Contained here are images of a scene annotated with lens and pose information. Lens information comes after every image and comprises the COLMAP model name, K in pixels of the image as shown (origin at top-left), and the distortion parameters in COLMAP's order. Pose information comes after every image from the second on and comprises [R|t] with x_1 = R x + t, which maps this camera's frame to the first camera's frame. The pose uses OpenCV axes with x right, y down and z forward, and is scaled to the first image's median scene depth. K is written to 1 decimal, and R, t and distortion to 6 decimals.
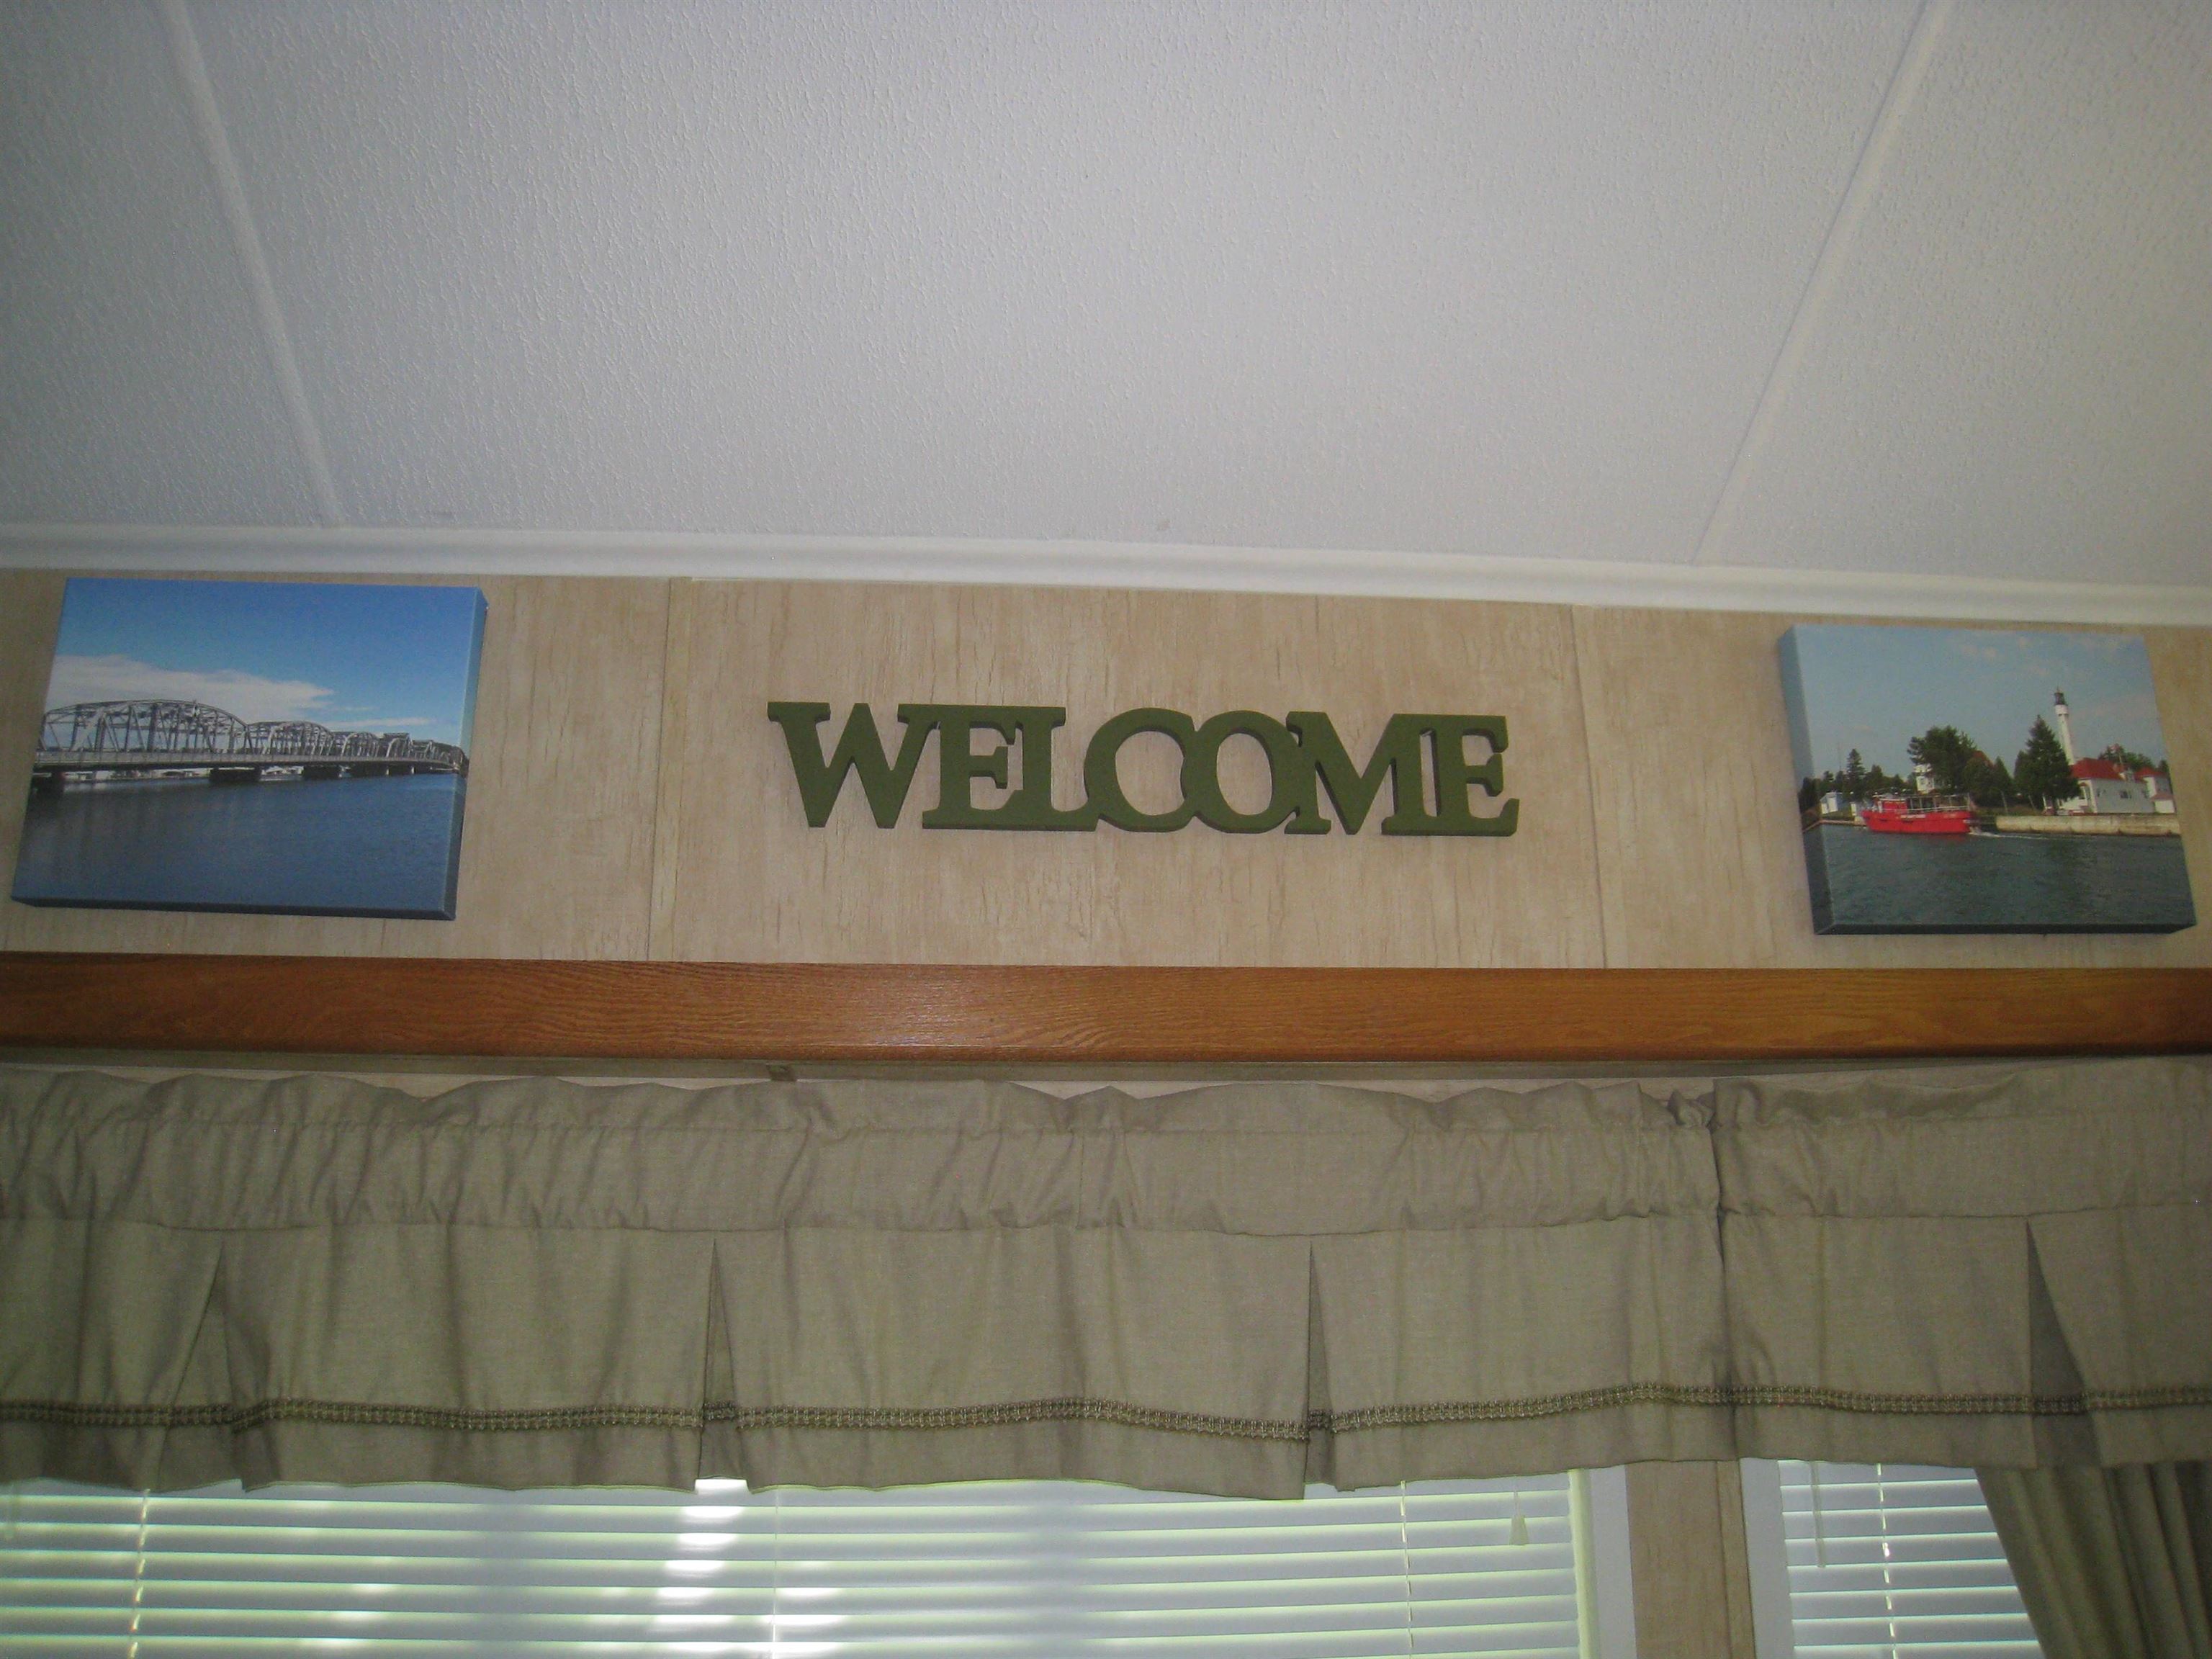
lens RADIAL K [[1822.6, 0, 1108.4], [0, 1822.6, 869.1], [0, 0, 1]] dist [-0.169938, 0.107799]
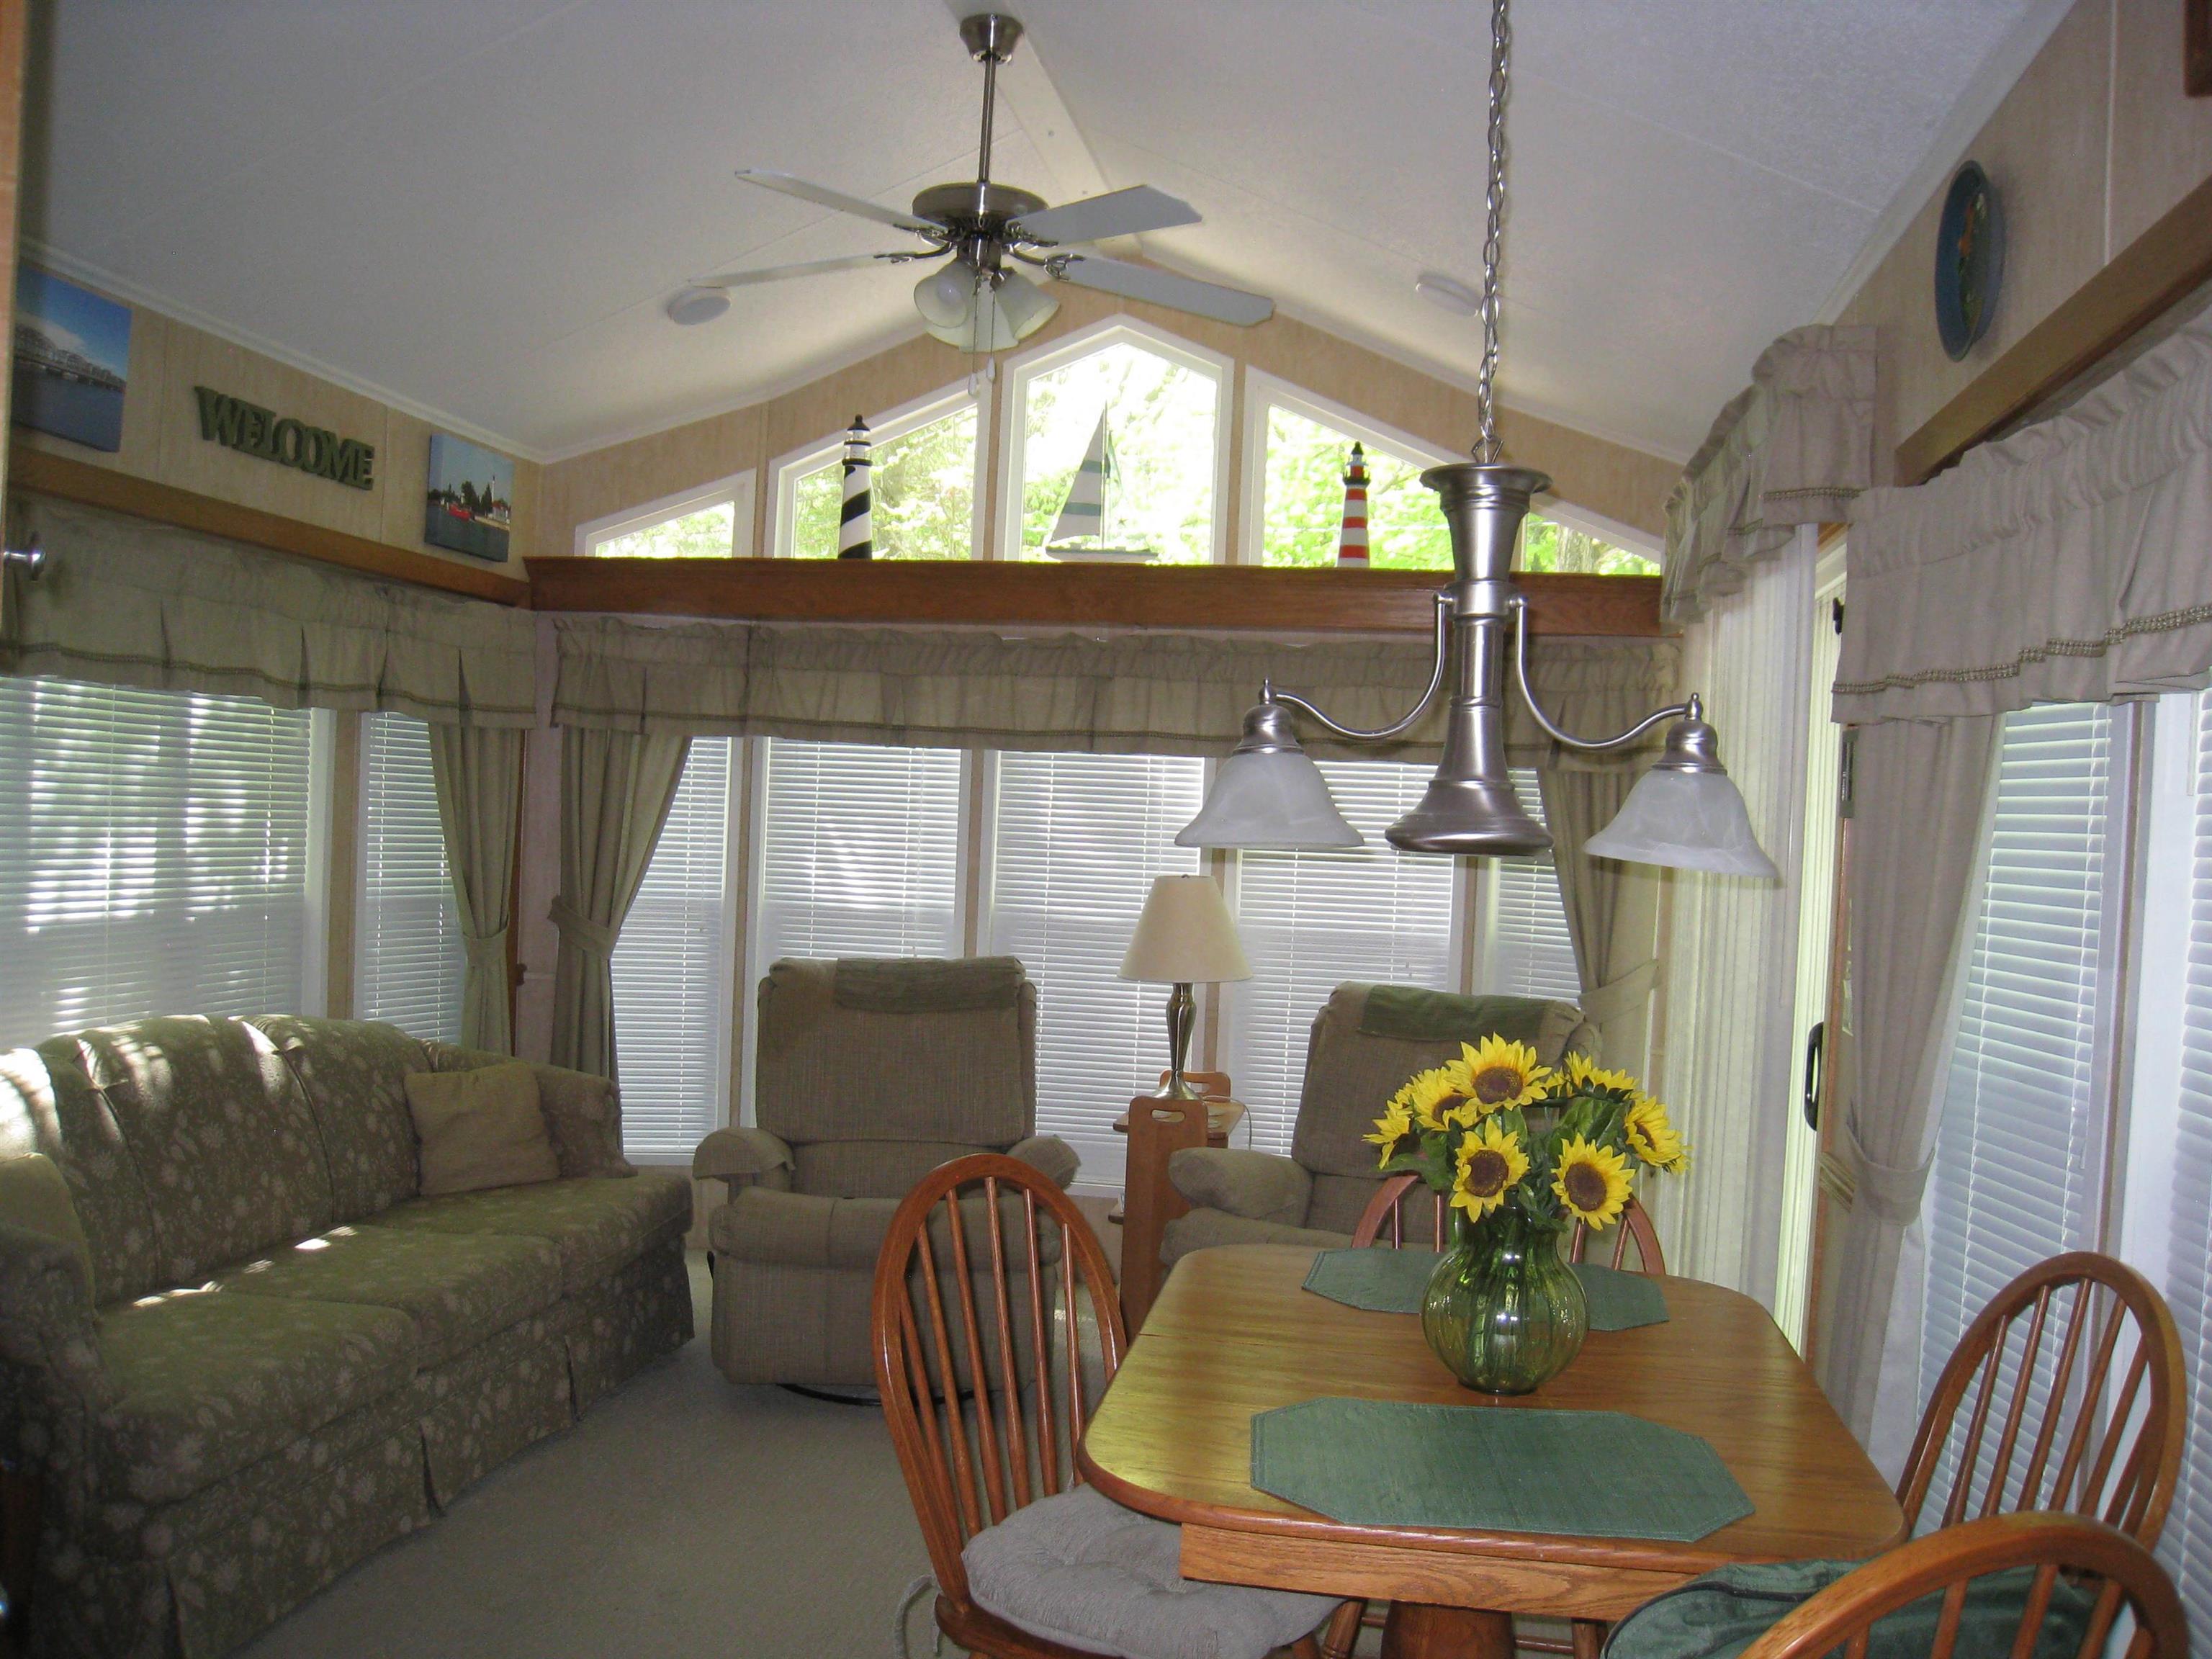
lens RADIAL K [[1822.6, 0, 1108.4], [0, 1822.6, 869.1], [0, 0, 1]] dist [-0.169938, 0.107799]
pose [[0.267835, -0.000638, 0.963464, -2.234224], [-0.313679, 0.945459, 0.087827, -0.068197], [-0.910972, -0.325742, 0.253027, -0.990378]]
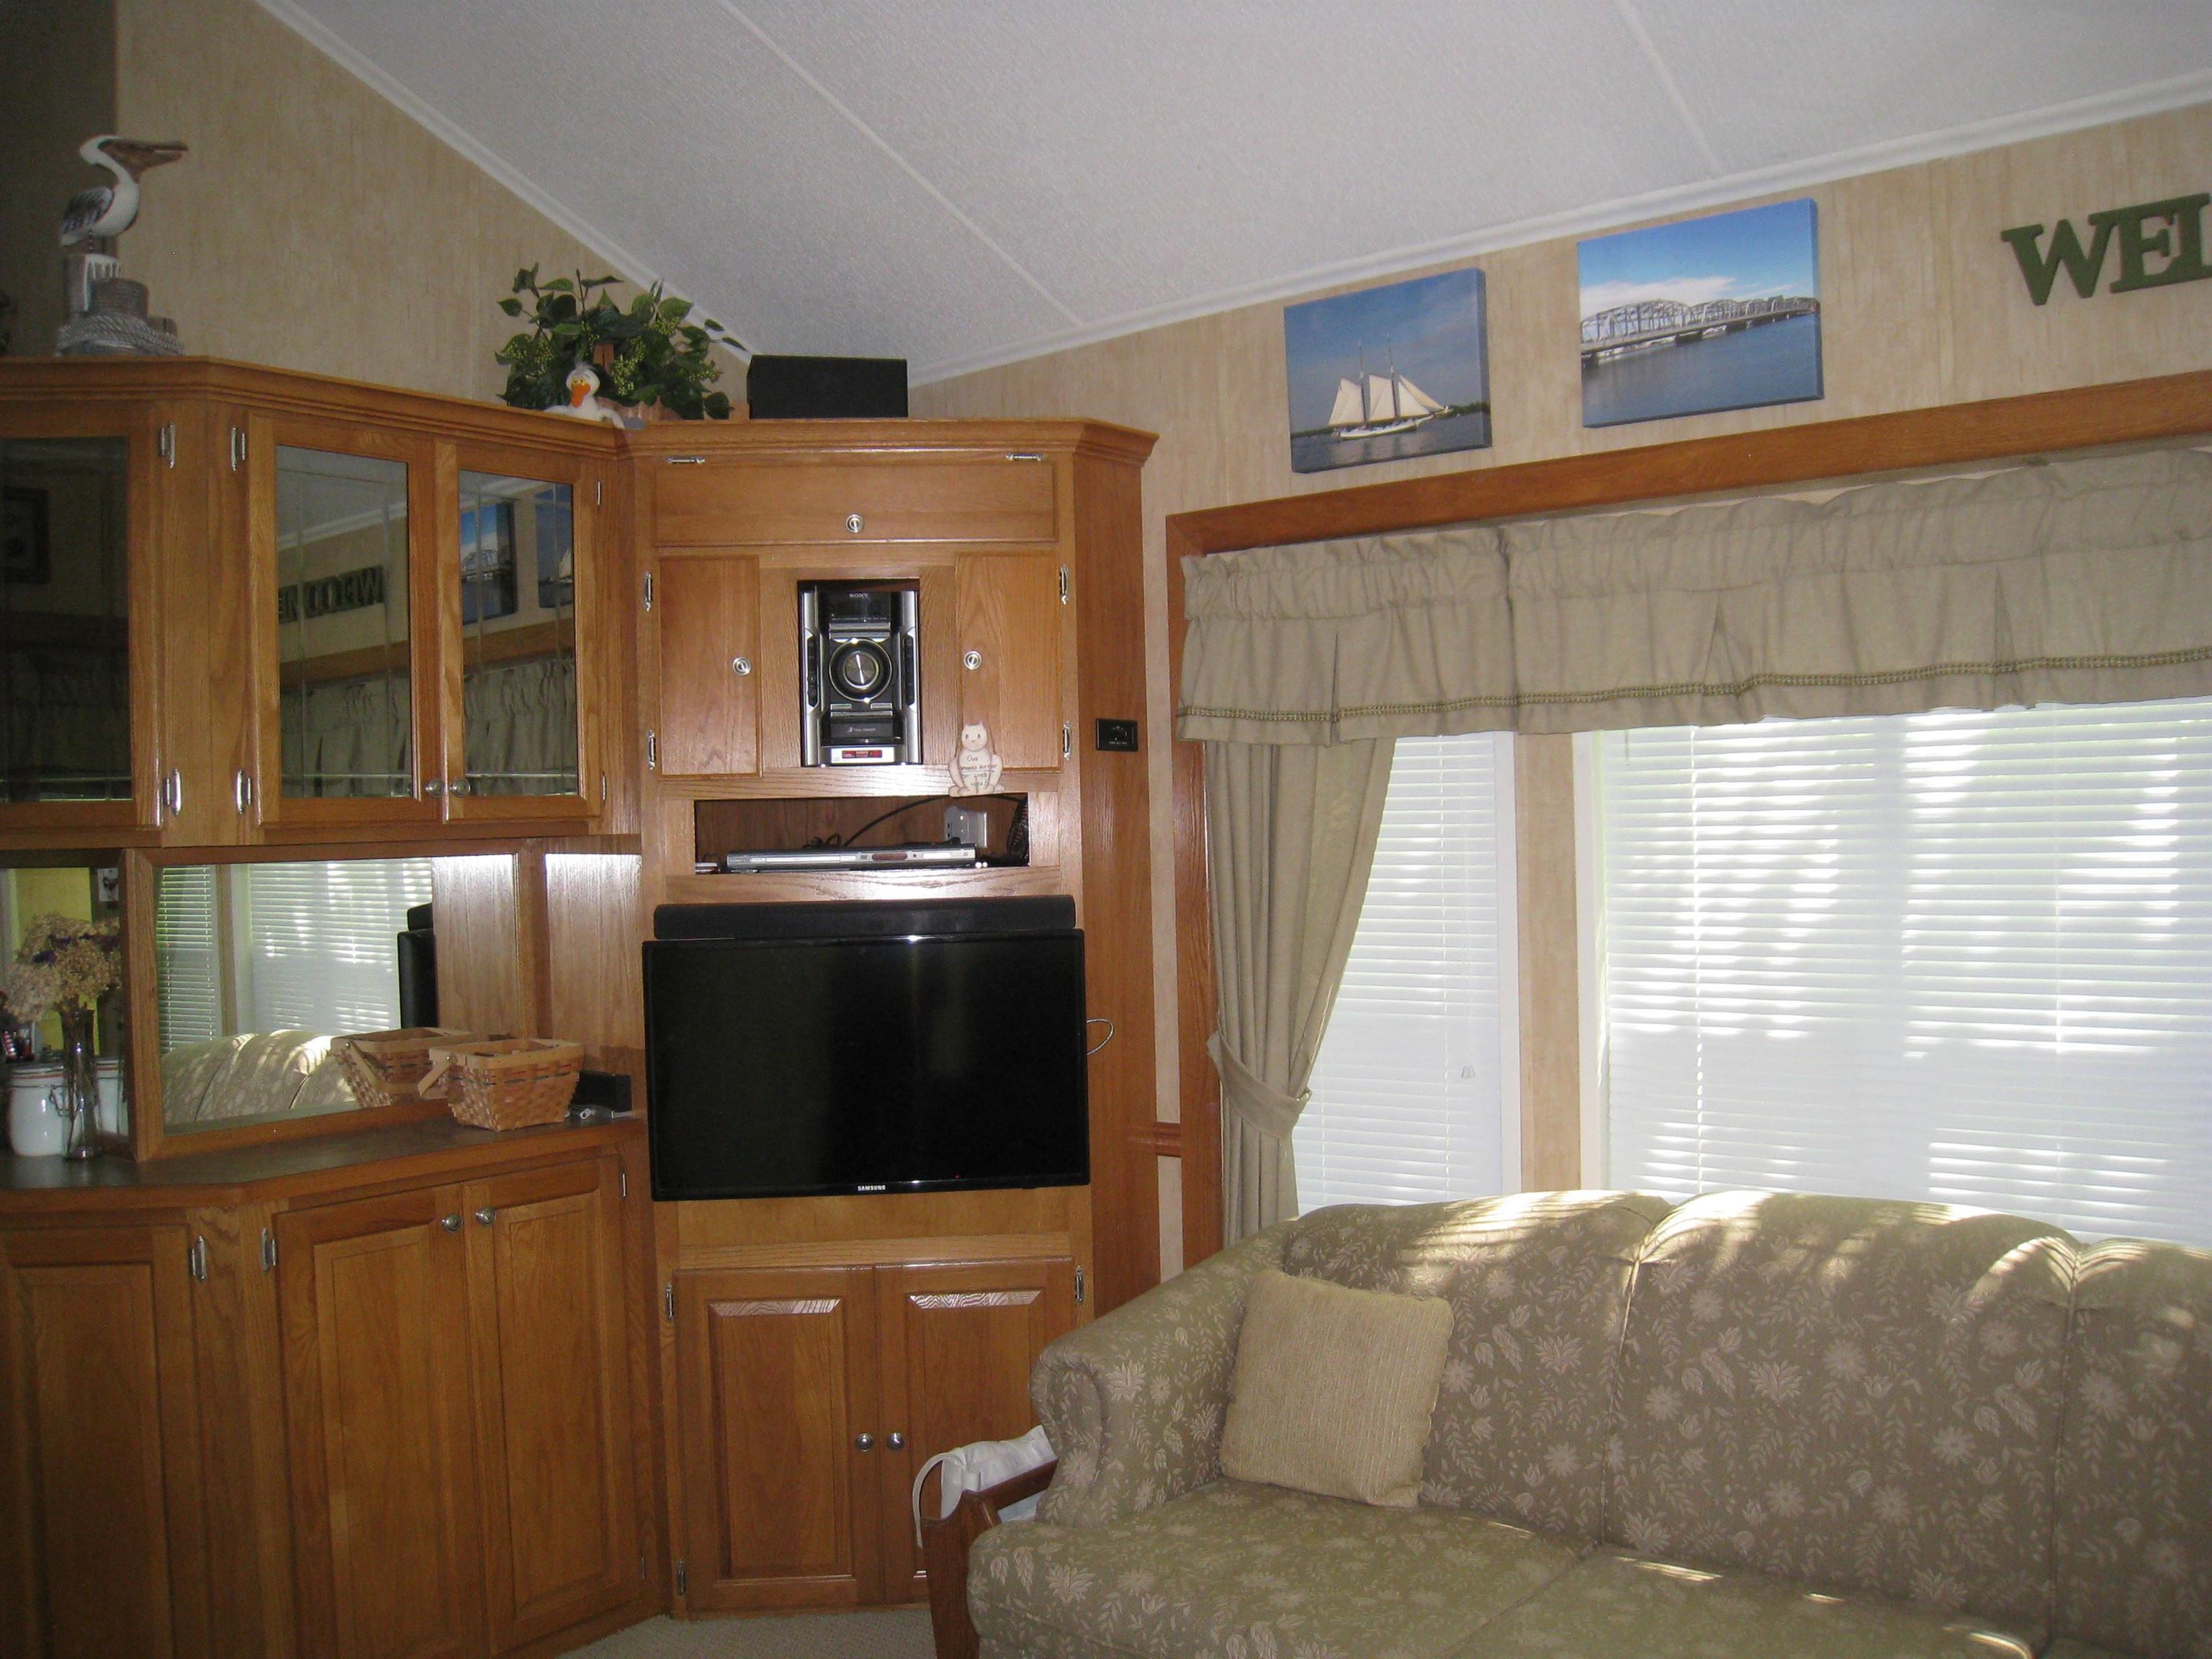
lens RADIAL K [[1822.6, 0, 1108.4], [0, 1822.6, 869.1], [0, 0, 1]] dist [-0.169938, 0.107799]
pose [[0.723820, 0.009425, -0.689924, 0.310887], [0.206468, 0.951132, 0.229605, -0.072773], [0.658373, -0.308640, 0.686502, -0.764490]]
